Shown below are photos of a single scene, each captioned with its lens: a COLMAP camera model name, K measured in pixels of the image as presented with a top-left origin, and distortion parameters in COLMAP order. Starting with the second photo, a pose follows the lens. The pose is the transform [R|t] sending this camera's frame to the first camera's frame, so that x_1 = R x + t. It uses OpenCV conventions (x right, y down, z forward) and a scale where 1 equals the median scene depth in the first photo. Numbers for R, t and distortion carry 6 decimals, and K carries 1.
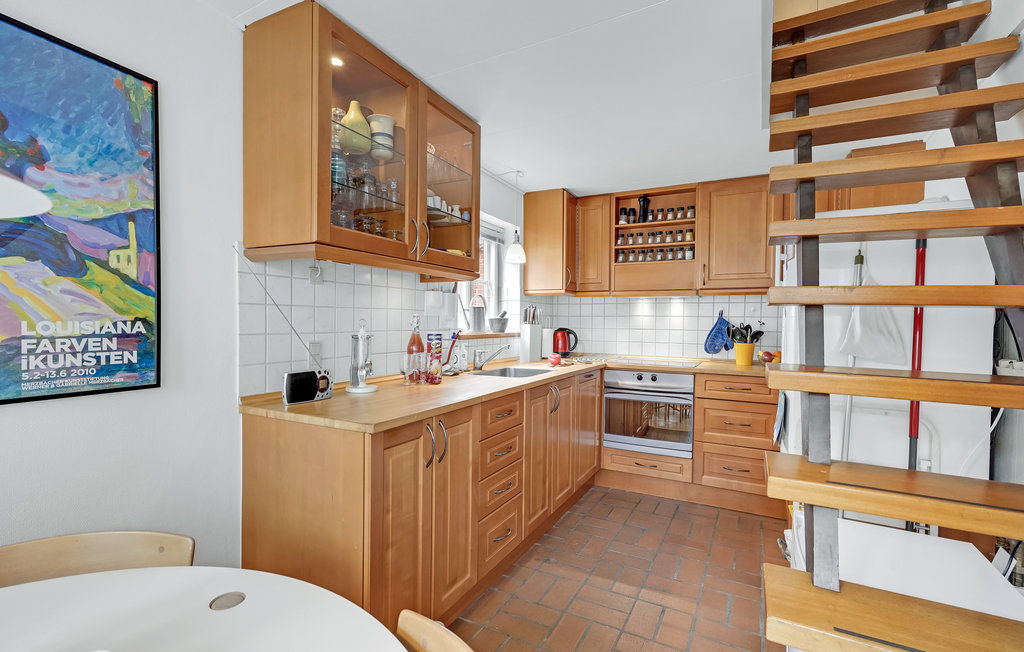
lens RADIAL K [[474.8, 0, 512.4], [0, 474.8, 329.9], [0, 0, 1]] dist [-0.002619, 0.001120]
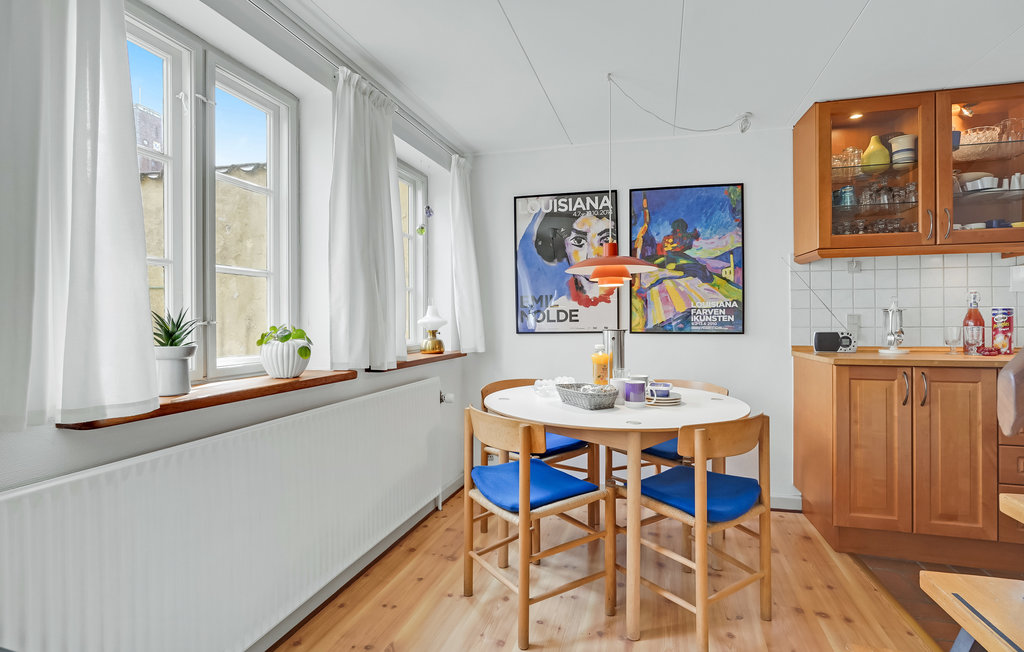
lens RADIAL K [[474.8, 0, 517.0], [0, 474.8, 323.6], [0, 0, 1]] dist [-0.002619, 0.001120]
pose [[0.238202, 0.001357, -0.971215, 1.001072], [-0.010936, 0.999939, -0.001285, 0.092070], [0.971154, 0.010927, 0.238203, -0.422430]]
